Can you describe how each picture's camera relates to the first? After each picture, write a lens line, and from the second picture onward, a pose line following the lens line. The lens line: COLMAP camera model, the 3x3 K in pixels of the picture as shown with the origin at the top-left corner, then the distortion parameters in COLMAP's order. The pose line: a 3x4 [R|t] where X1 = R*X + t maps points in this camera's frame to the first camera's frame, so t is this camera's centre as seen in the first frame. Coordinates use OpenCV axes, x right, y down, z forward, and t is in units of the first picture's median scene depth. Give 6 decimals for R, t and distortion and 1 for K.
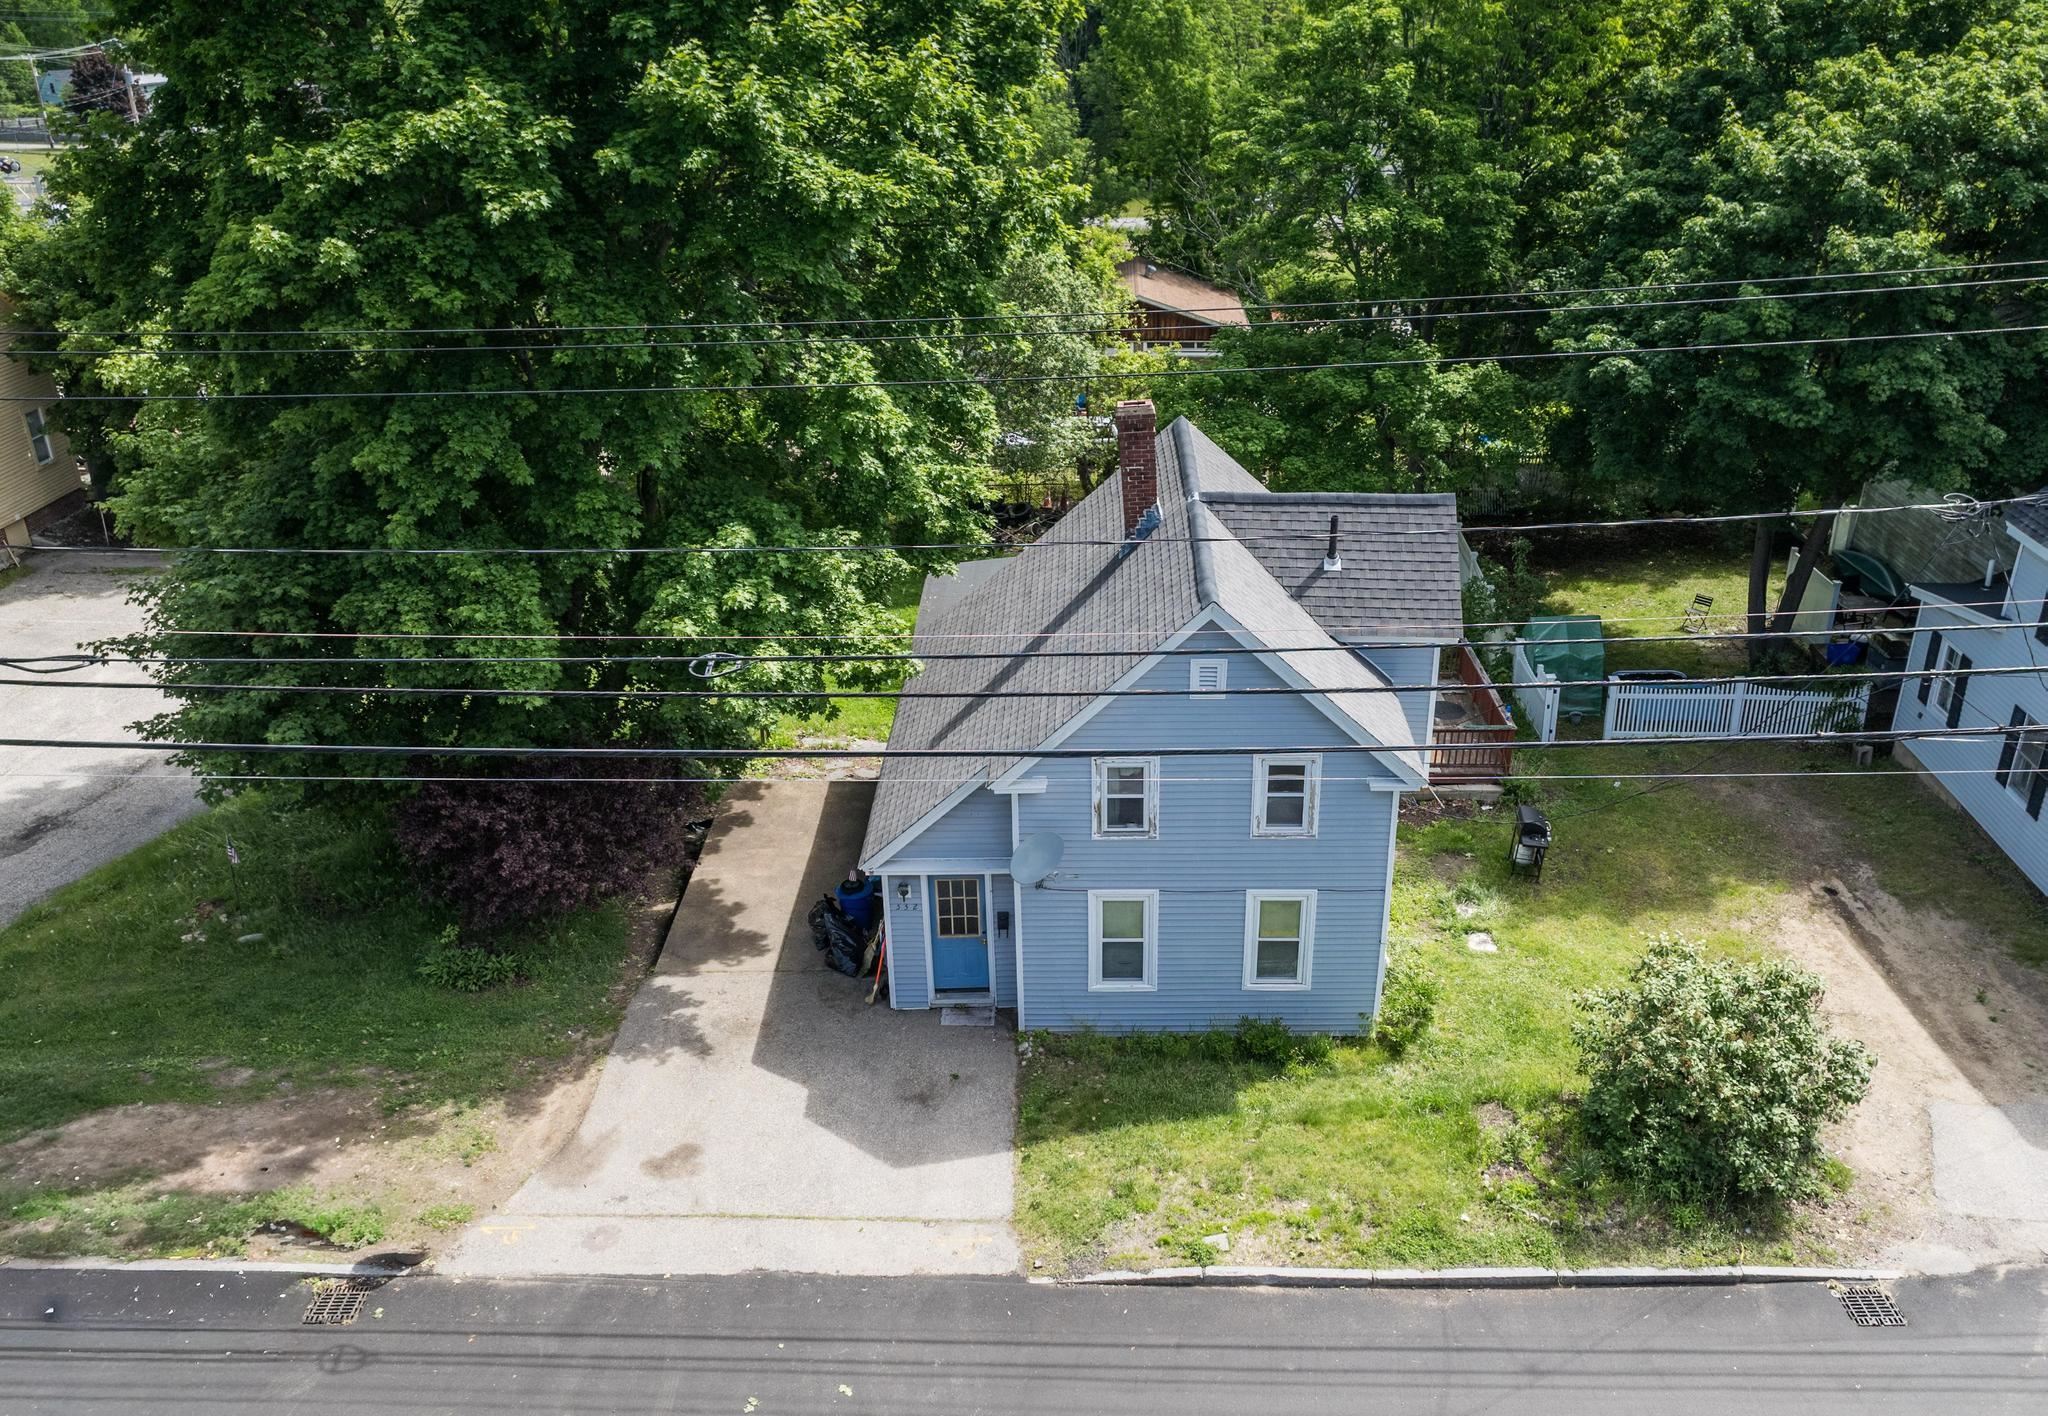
lens RADIAL K [[1673.3, 0, 1101.6], [0, 1673.3, 743.1], [0, 0, 1]] dist [-0.024070, -0.003988]
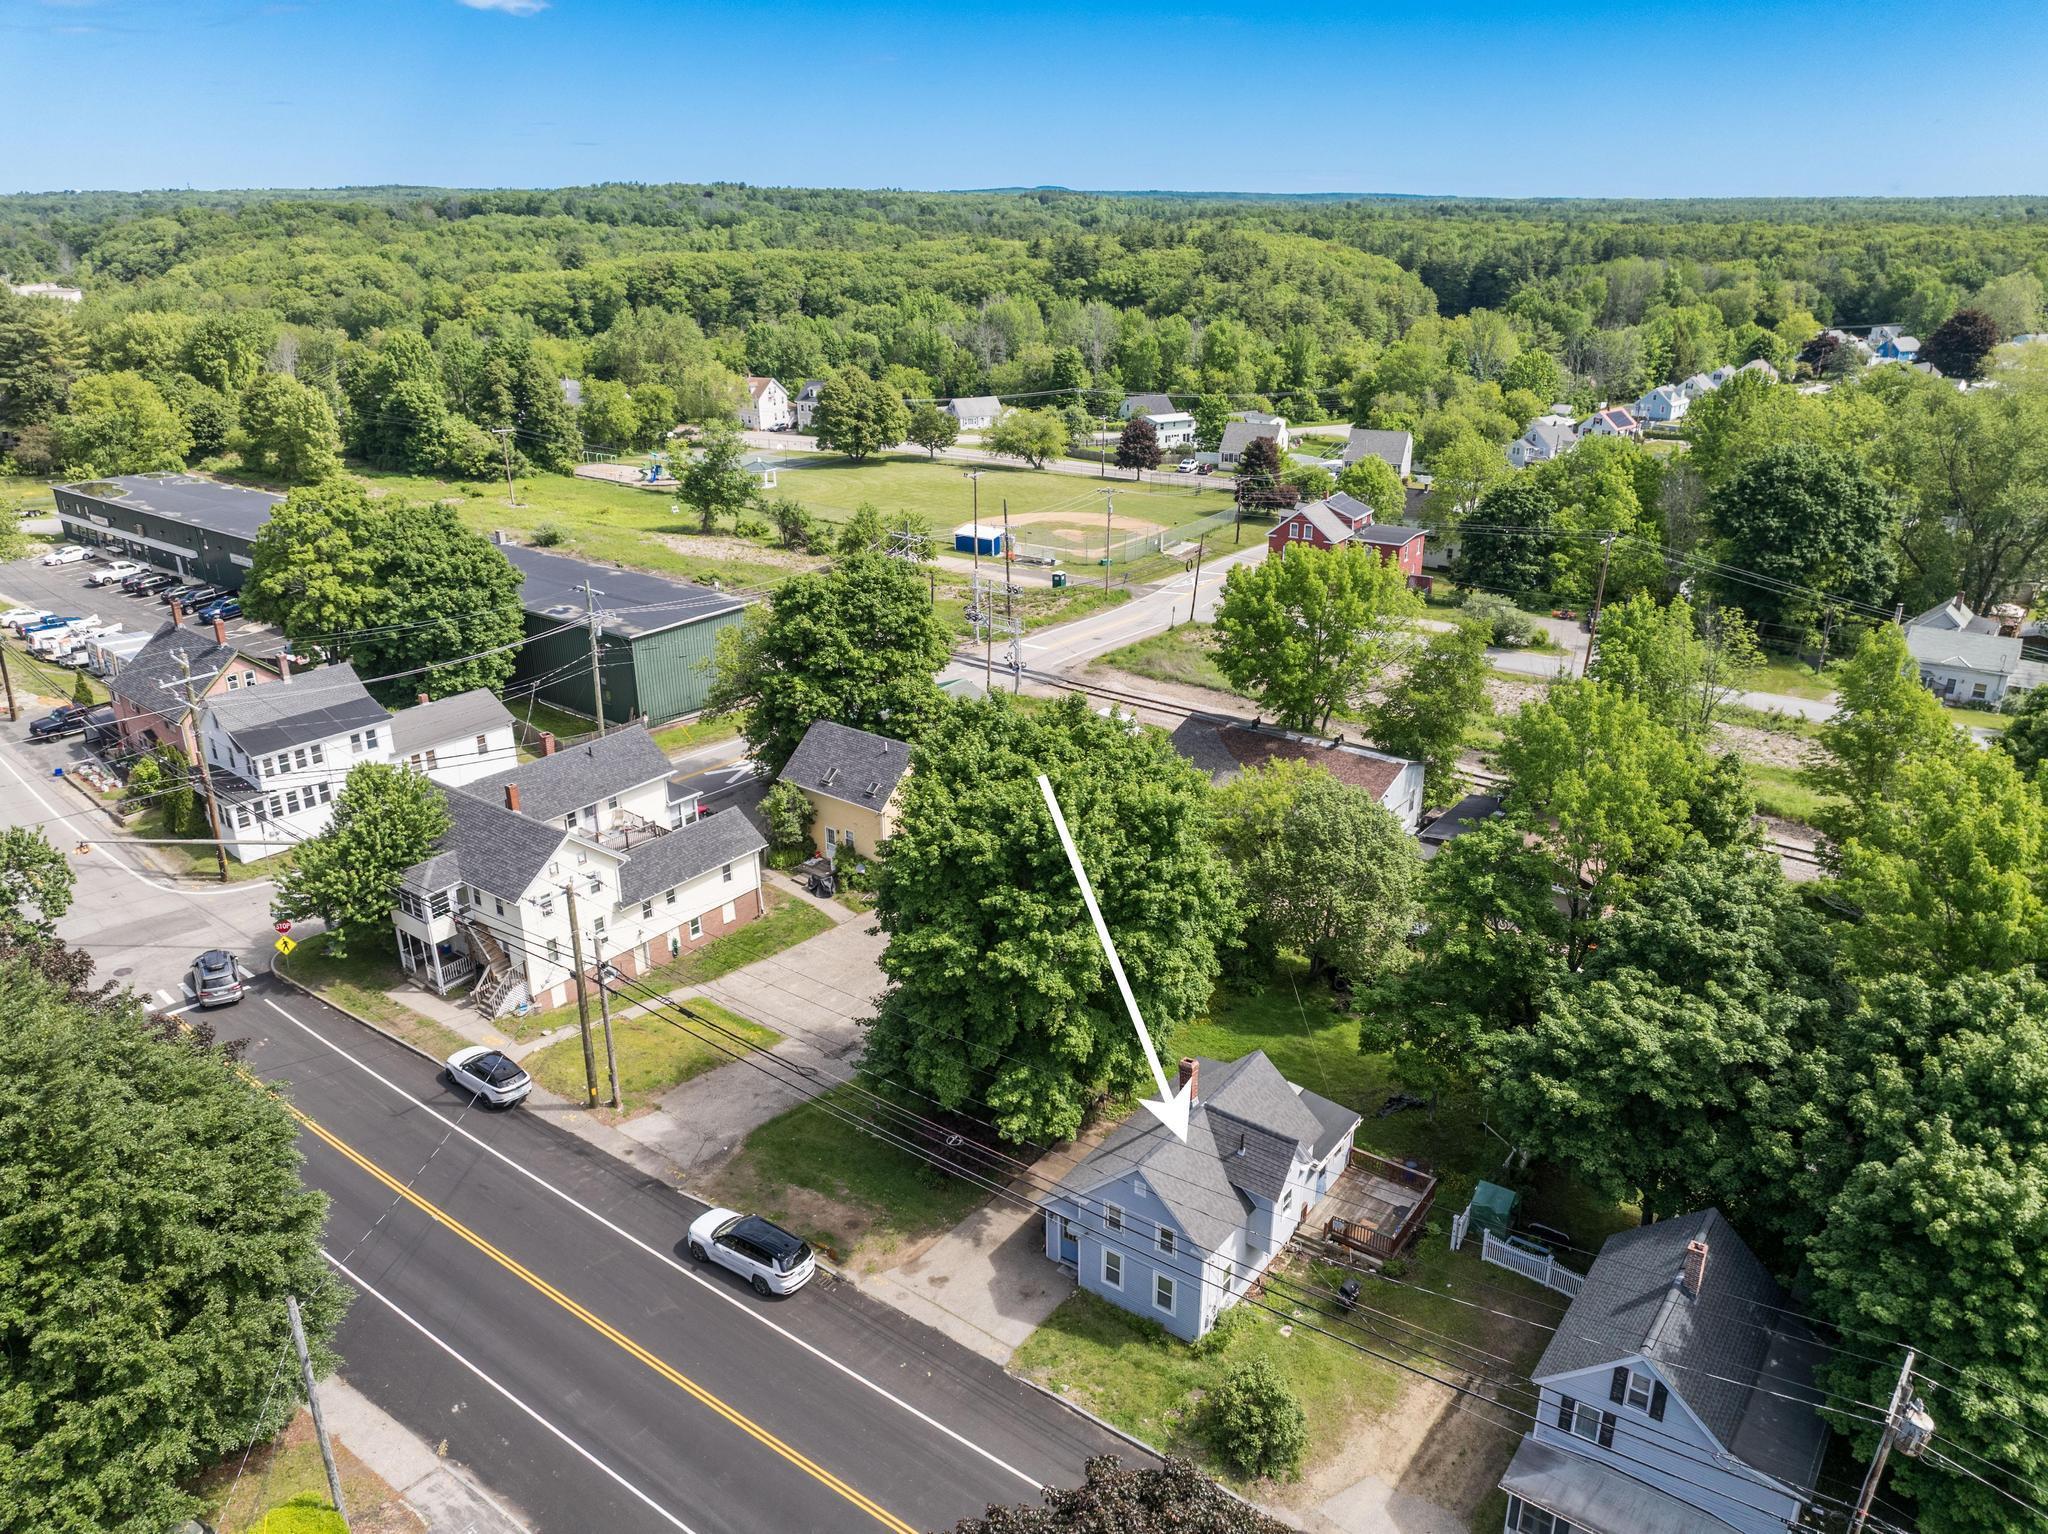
lens RADIAL K [[1434.3, 0, 1030.5], [0, 1434.3, 765.9], [0, 0, 1]] dist [-0.027293, 0.018385]
pose [[0.805507, 0.211466, -0.553571, 0.991353], [-0.254187, 0.967155, -0.000414, -0.613098], [0.535301, 0.141044, 0.832802, -1.040198]]
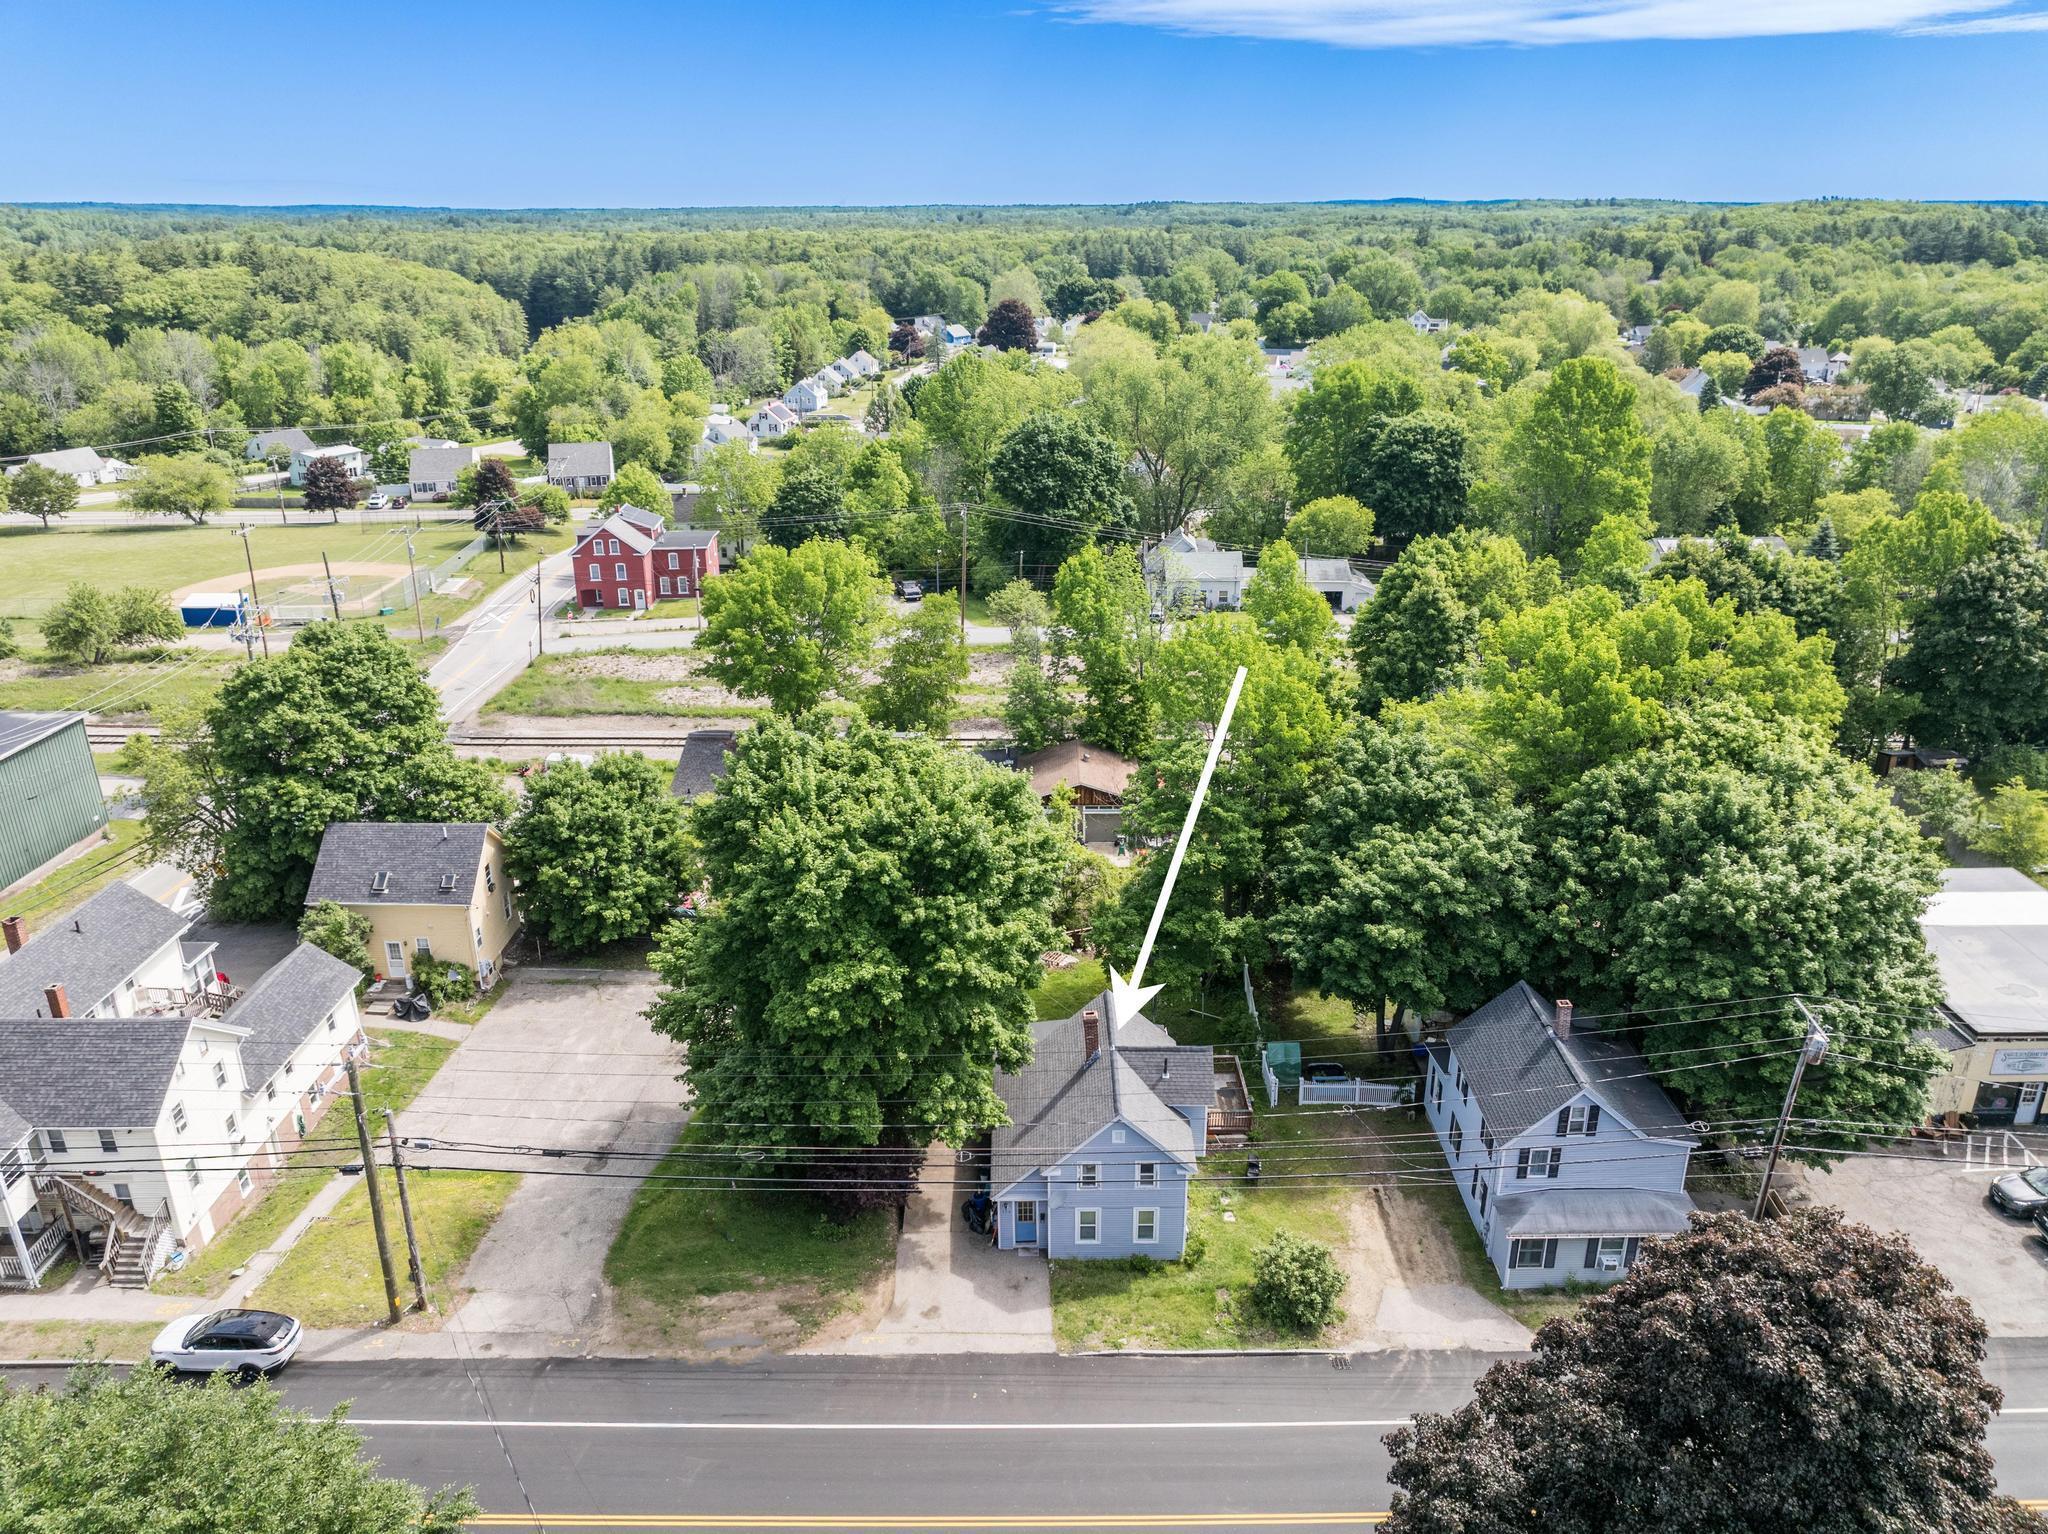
lens RADIAL K [[1434.3, 0, 1030.5], [0, 1434.3, 765.9], [0, 0, 1]] dist [-0.027293, 0.018385]
pose [[0.999983, -0.005043, -0.002830, -0.071290], [0.004791, 0.996532, -0.083068, -0.438383], [0.003239, 0.083053, 0.996540, -1.388663]]
